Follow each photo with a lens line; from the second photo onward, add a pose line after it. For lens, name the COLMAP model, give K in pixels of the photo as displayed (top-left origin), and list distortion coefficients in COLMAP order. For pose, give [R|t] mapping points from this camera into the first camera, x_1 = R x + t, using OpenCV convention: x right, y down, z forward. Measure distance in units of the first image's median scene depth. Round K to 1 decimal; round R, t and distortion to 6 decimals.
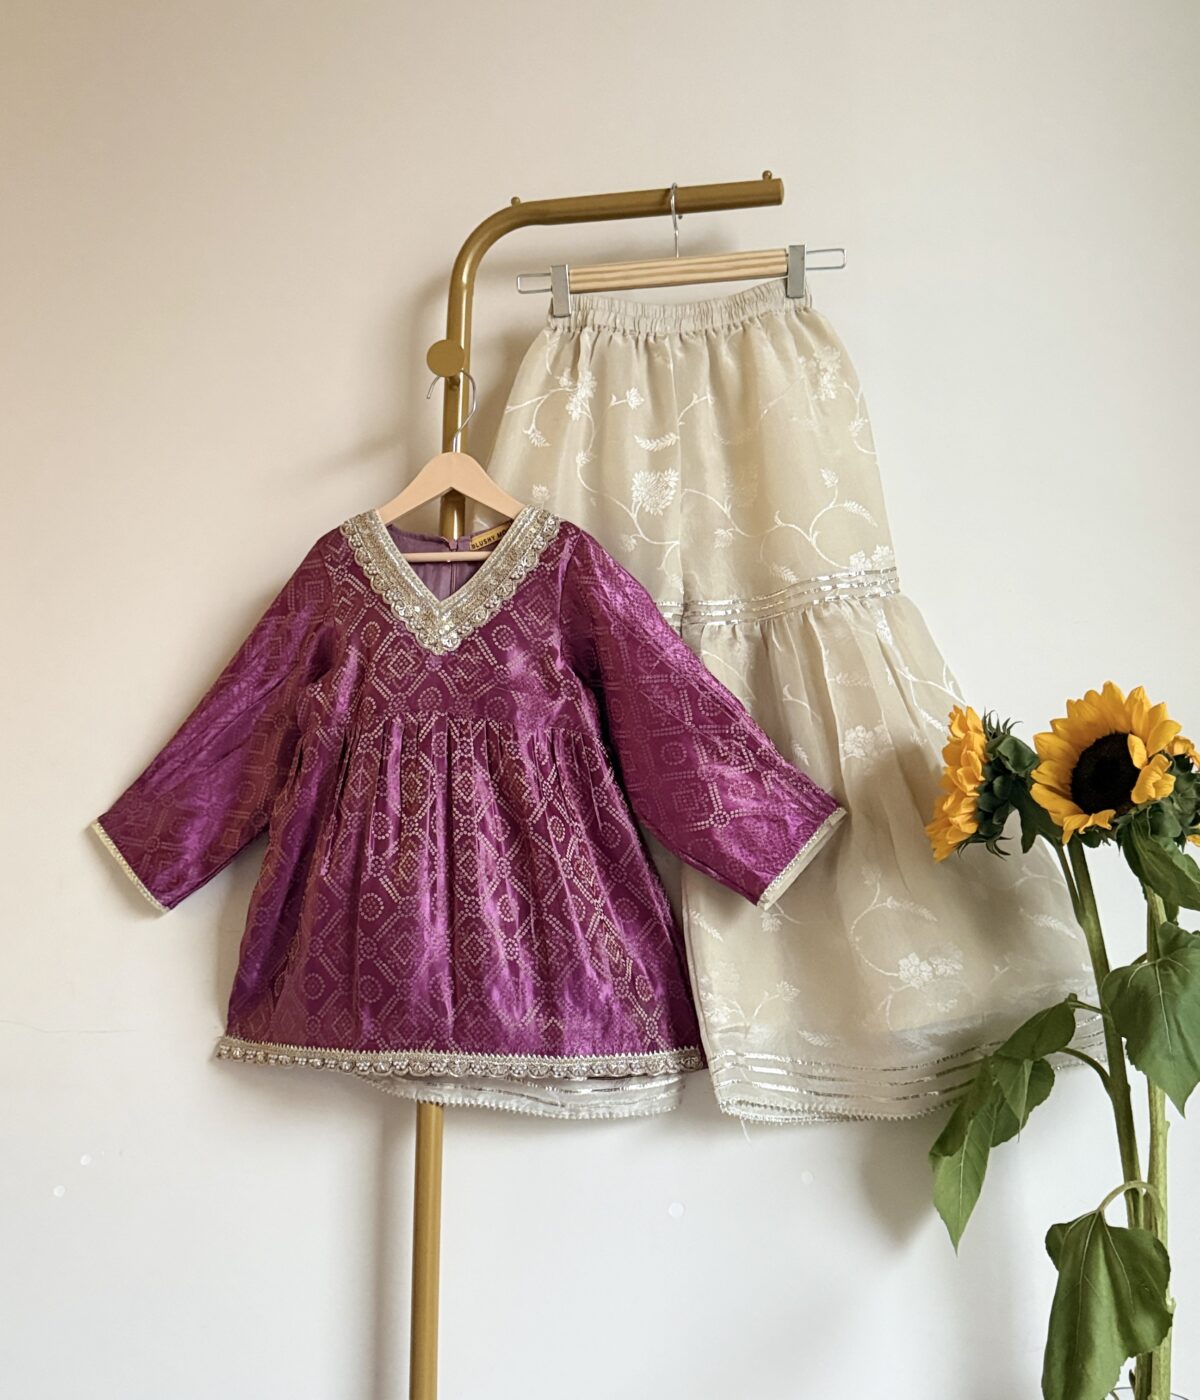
lens RADIAL K [[1180.2, 0, 595.6], [0, 1180.2, 709.1], [0, 0, 1]] dist [0.065810, -0.001364]
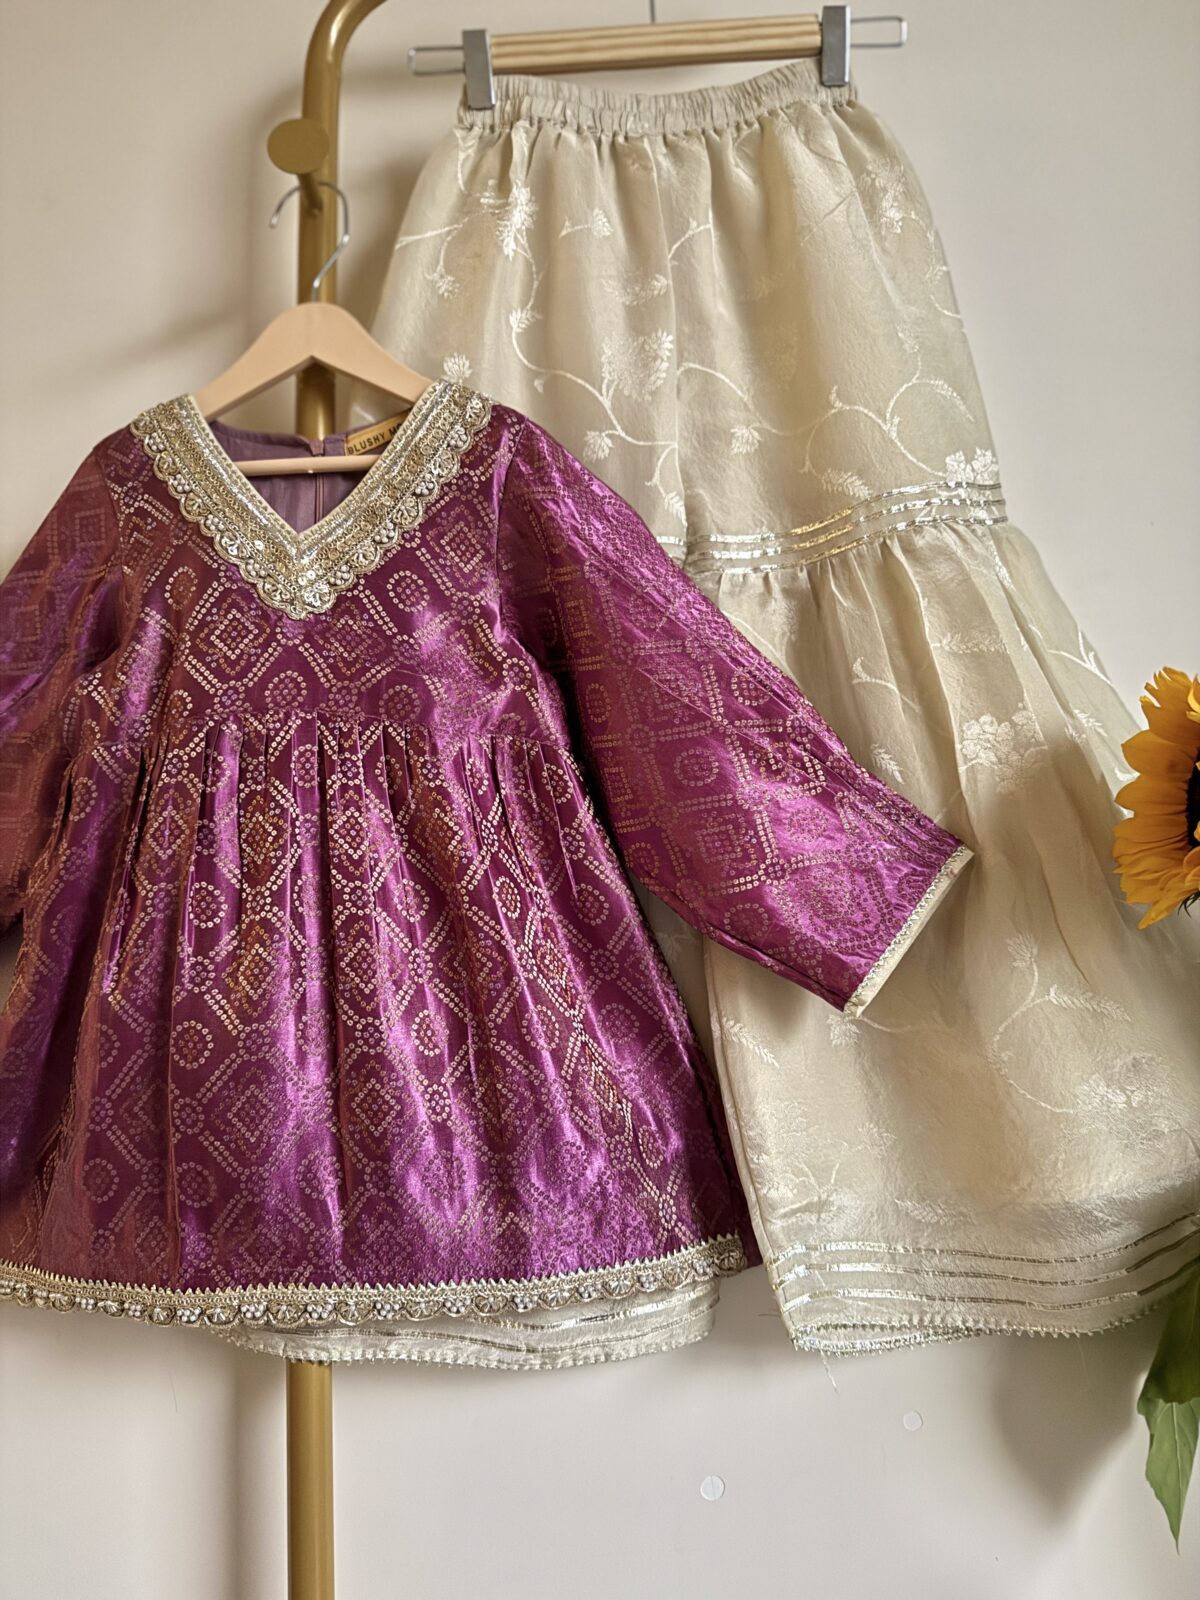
lens RADIAL K [[1113.4, 0, 600.0], [0, 1113.4, 800.0], [0, 0, 1]] dist [0.106073, -0.216675]
pose [[0.994358, -0.030851, 0.101492, -0.041485], [0.029415, 0.999445, 0.015613, 0.043116], [-0.101917, -0.012539, 0.994714, 0.420347]]
